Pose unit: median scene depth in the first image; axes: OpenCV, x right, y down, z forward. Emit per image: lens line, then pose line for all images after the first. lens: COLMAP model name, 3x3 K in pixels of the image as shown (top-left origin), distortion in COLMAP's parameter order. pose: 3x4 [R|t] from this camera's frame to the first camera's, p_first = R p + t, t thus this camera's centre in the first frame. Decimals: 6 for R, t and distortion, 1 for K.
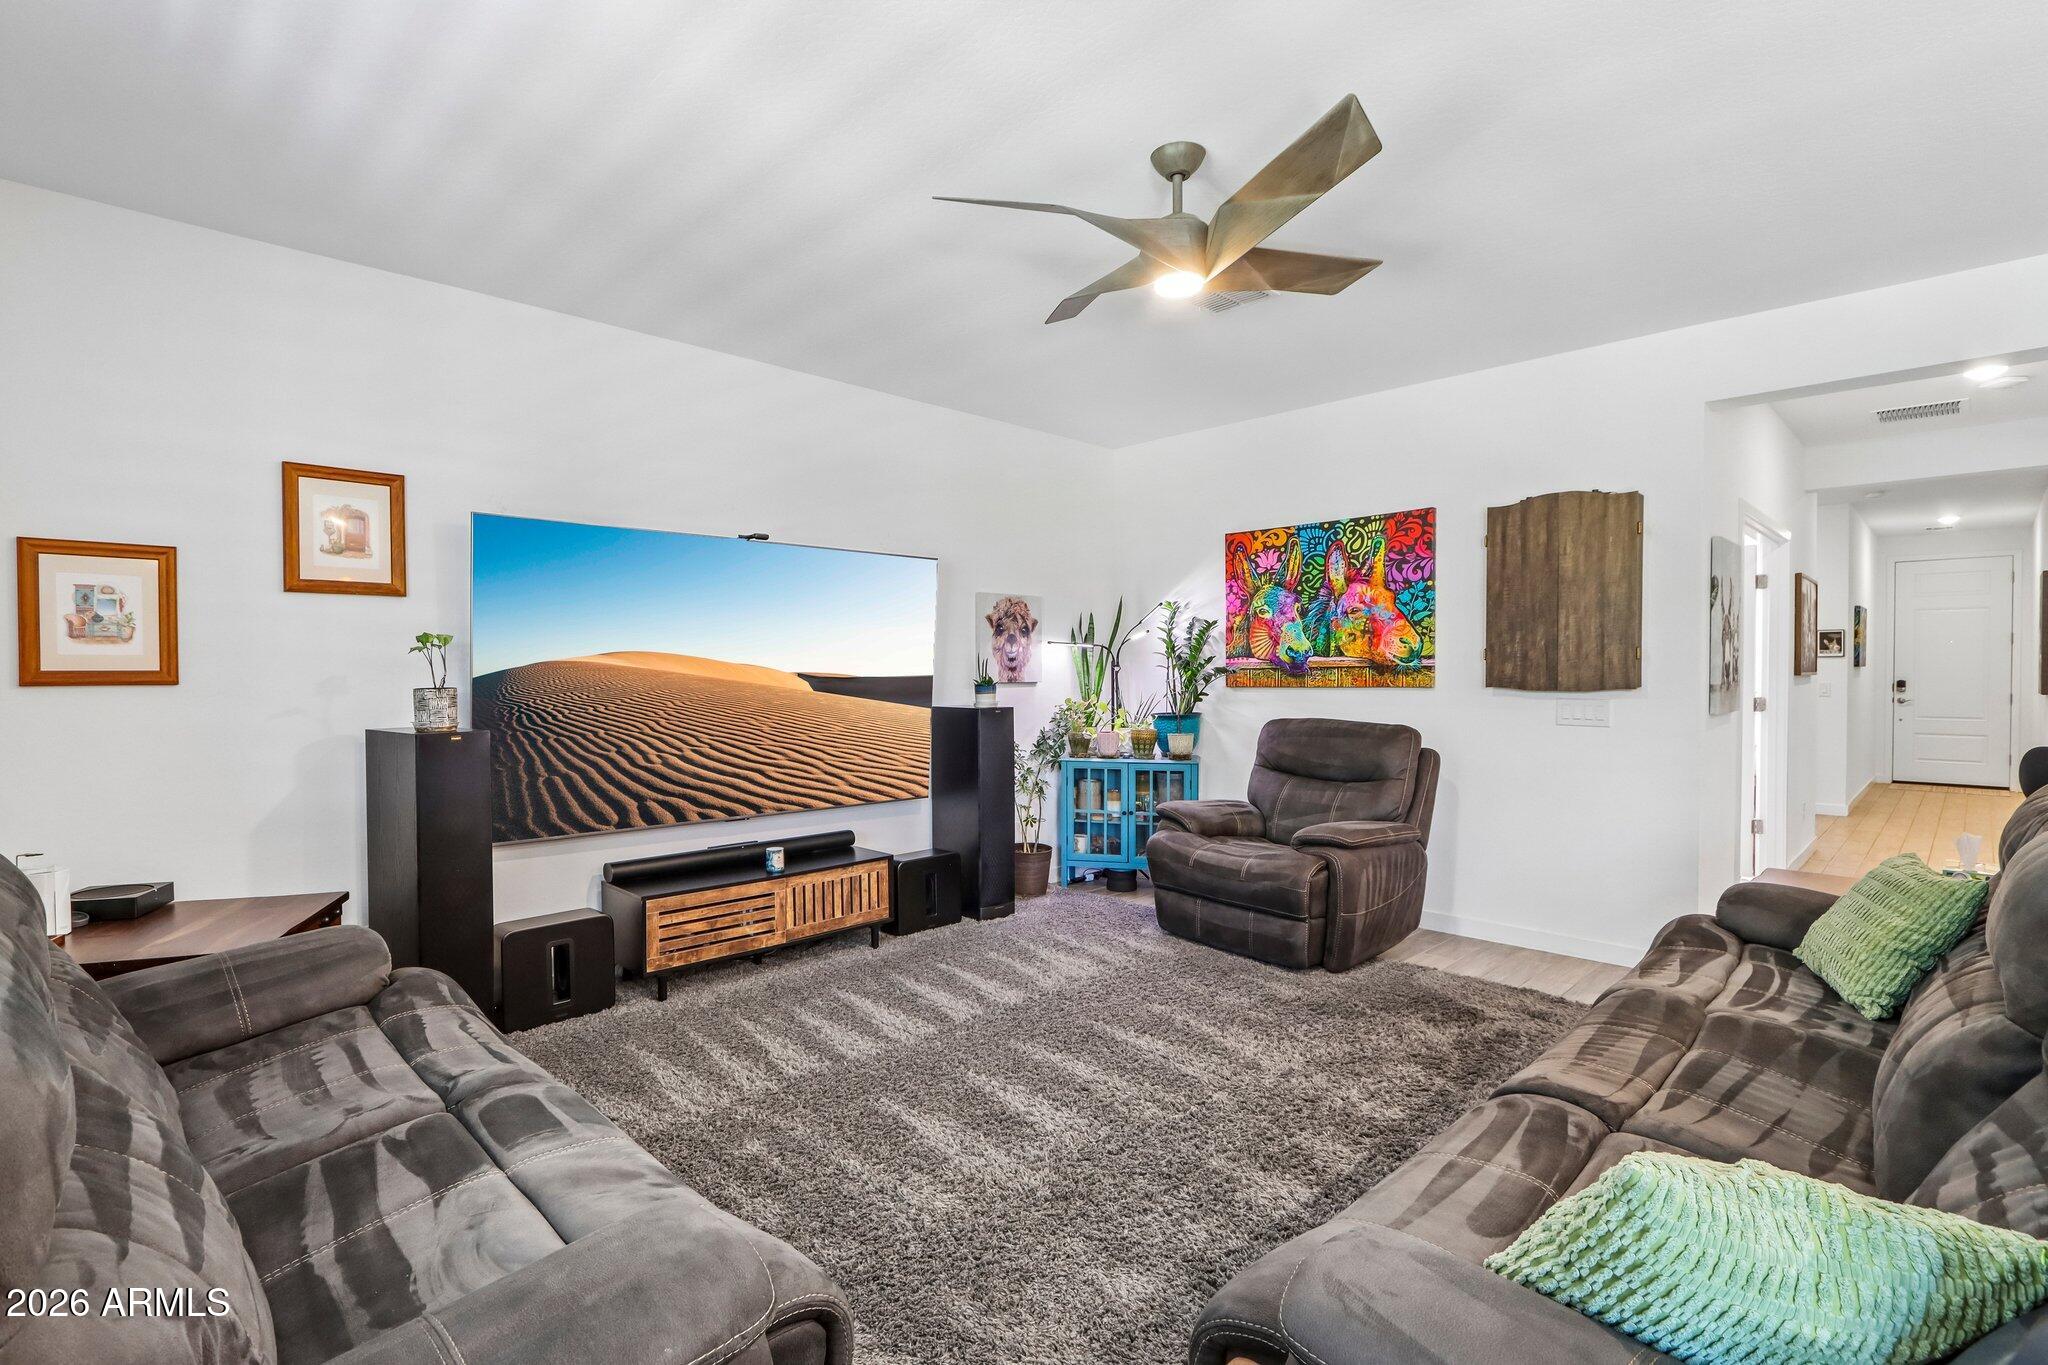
lens RADIAL K [[962.5, 0, 991.9], [0, 962.5, 688.0], [0, 0, 1]] dist [-0.018111, 0.002003]
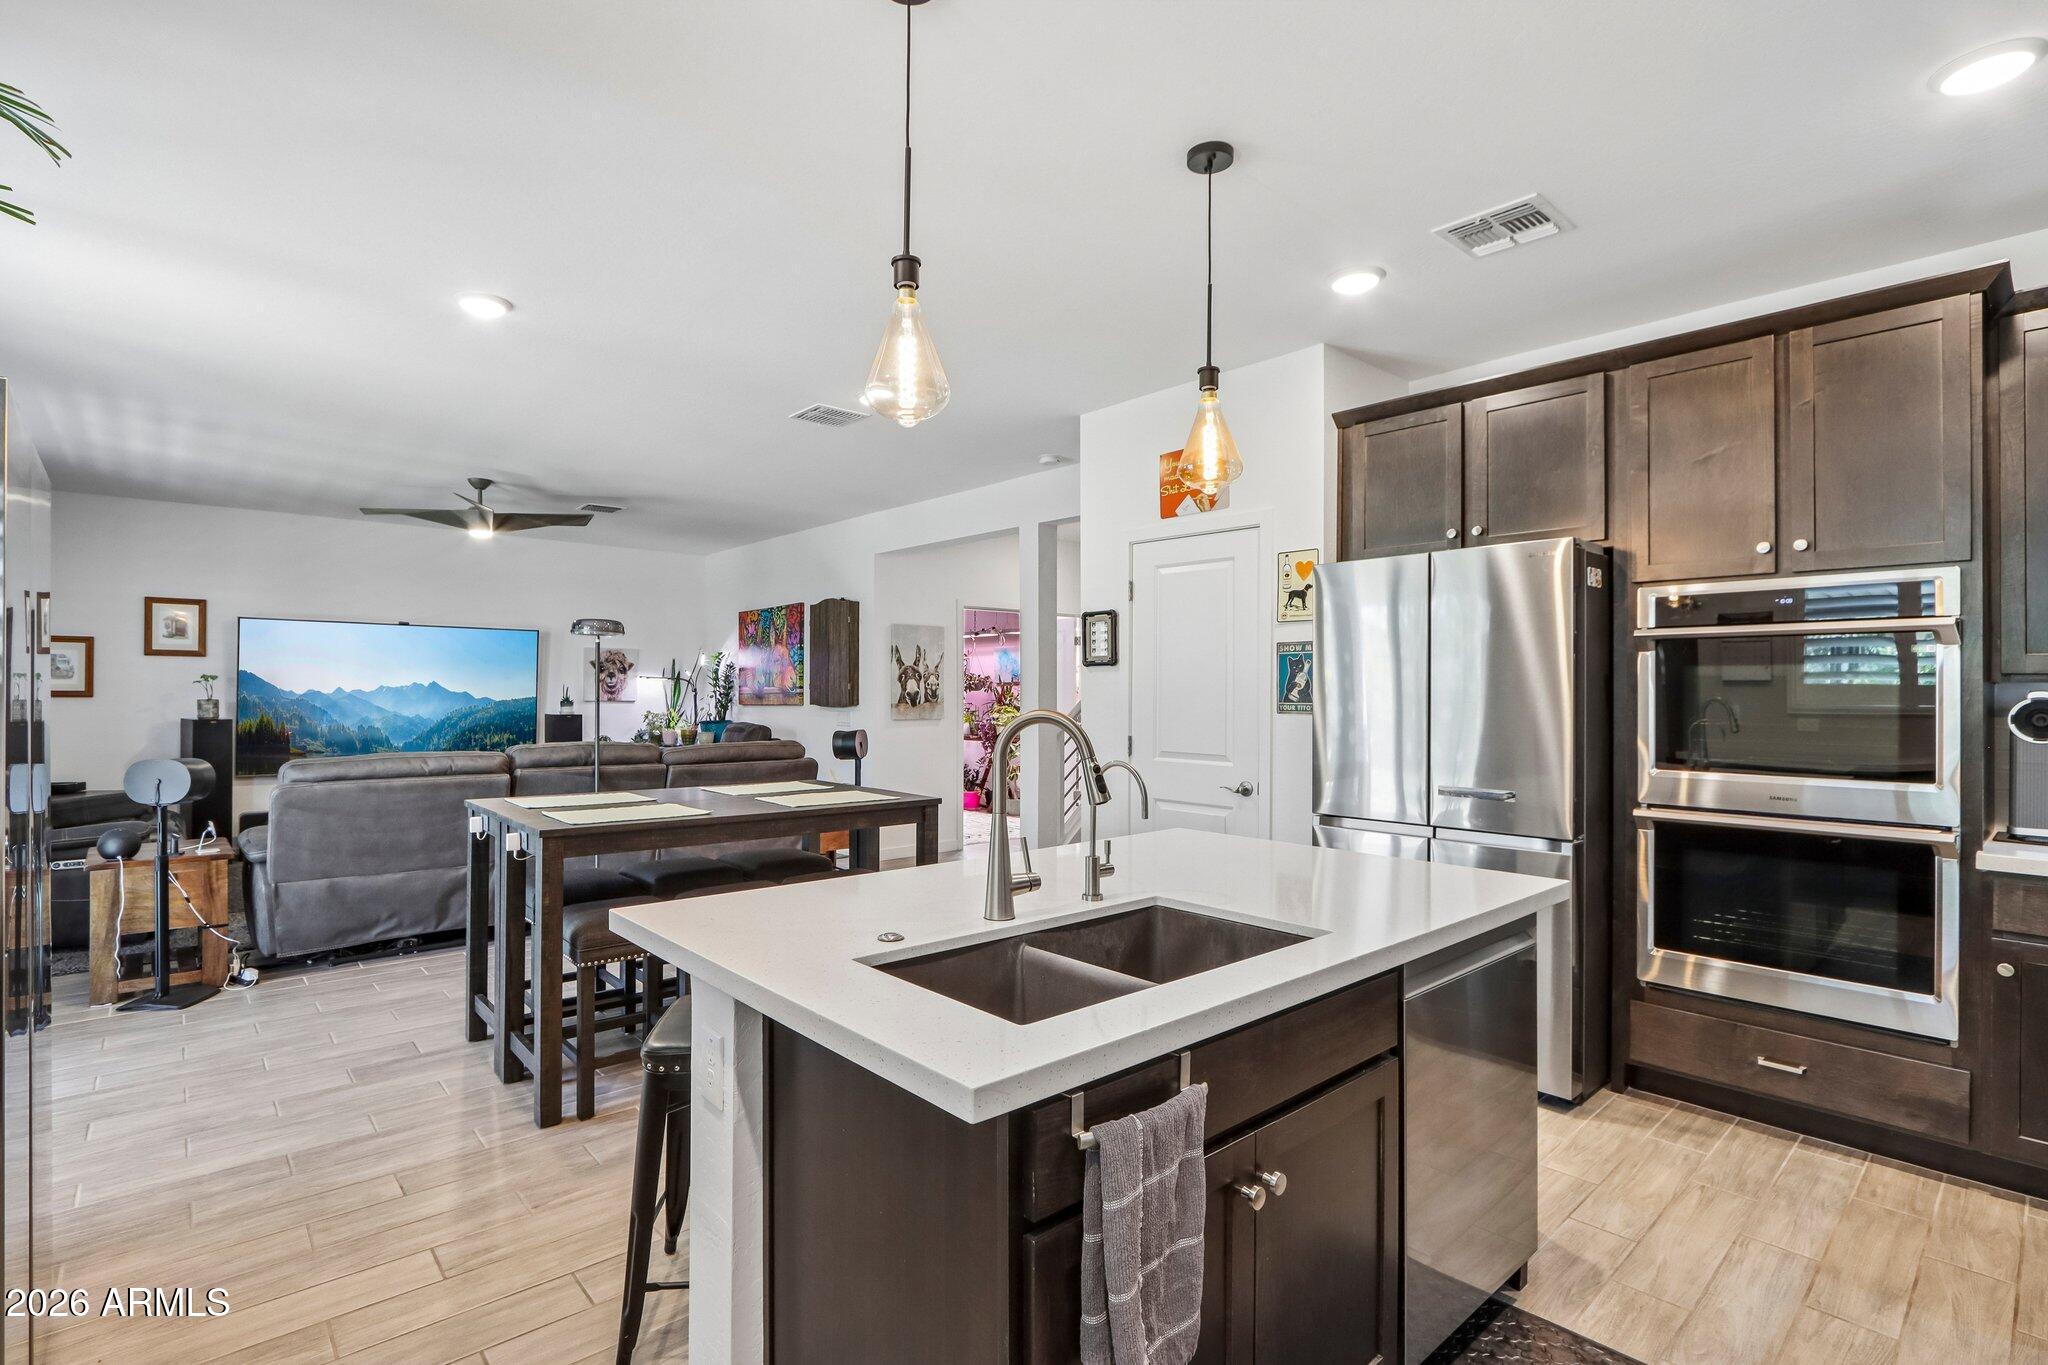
lens RADIAL K [[956.7, 0, 995.2], [0, 956.7, 687.9], [0, 0, 1]] dist [-0.016707, 0.001513]
pose [[0.998949, 0.006158, -0.045424, 0.971173], [-0.007275, 0.999674, -0.024463, 0.009986], [0.045258, 0.024768, 0.998668, -0.801948]]
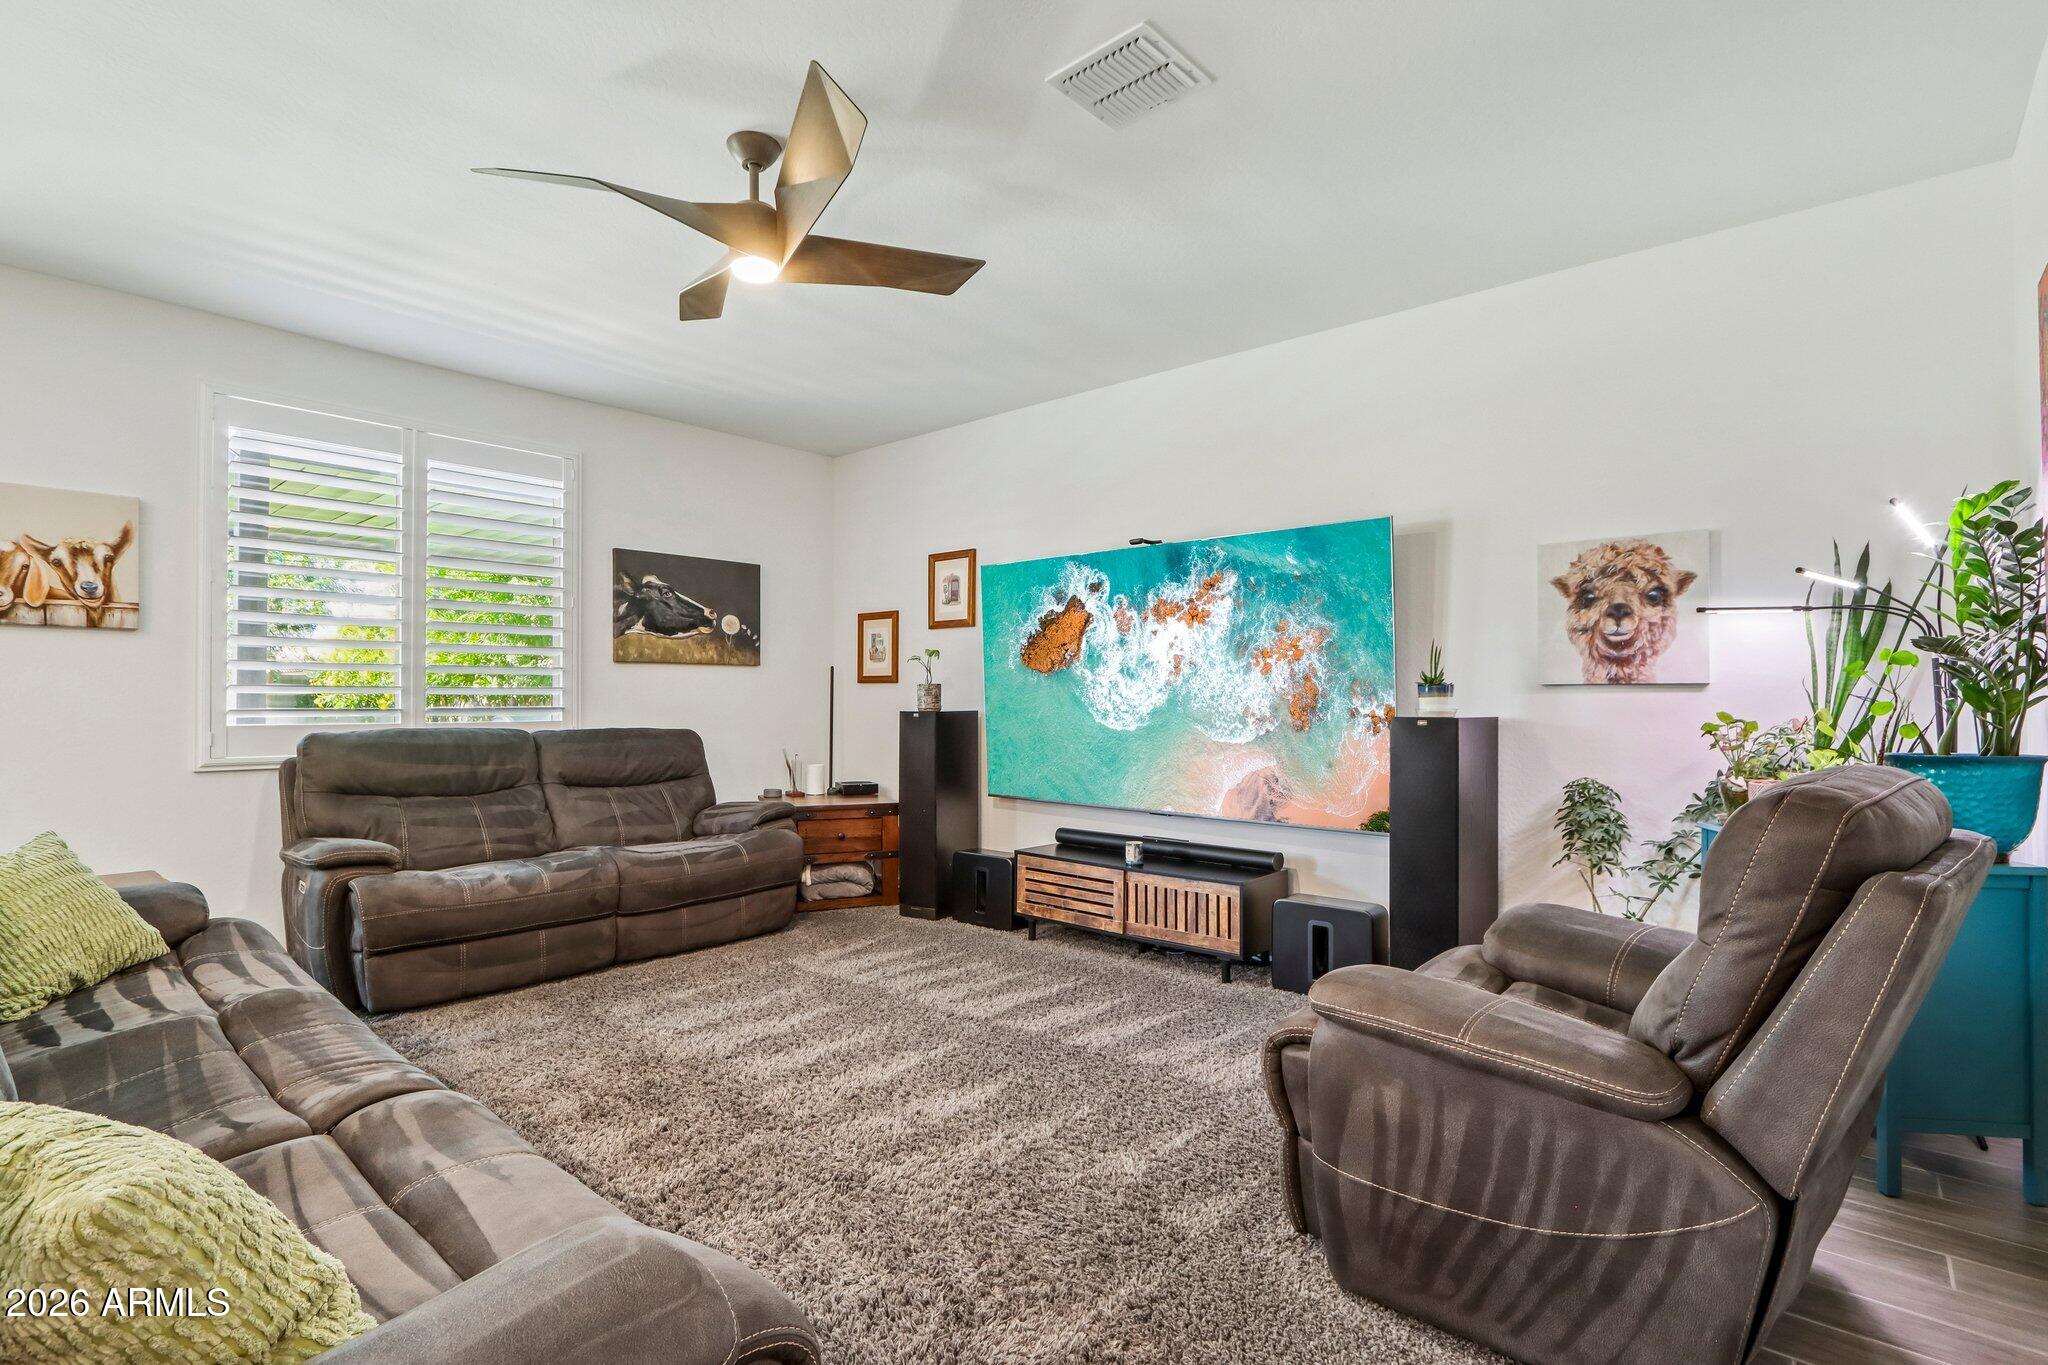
lens RADIAL K [[962.5, 0, 991.9], [0, 962.5, 688.0], [0, 0, 1]] dist [-0.018111, 0.002003]
pose [[0.072543, -0.008382, -0.997330, 0.740428], [-0.023394, 0.999675, -0.010103, 0.015052], [0.997091, 0.024064, 0.072324, 0.722366]]
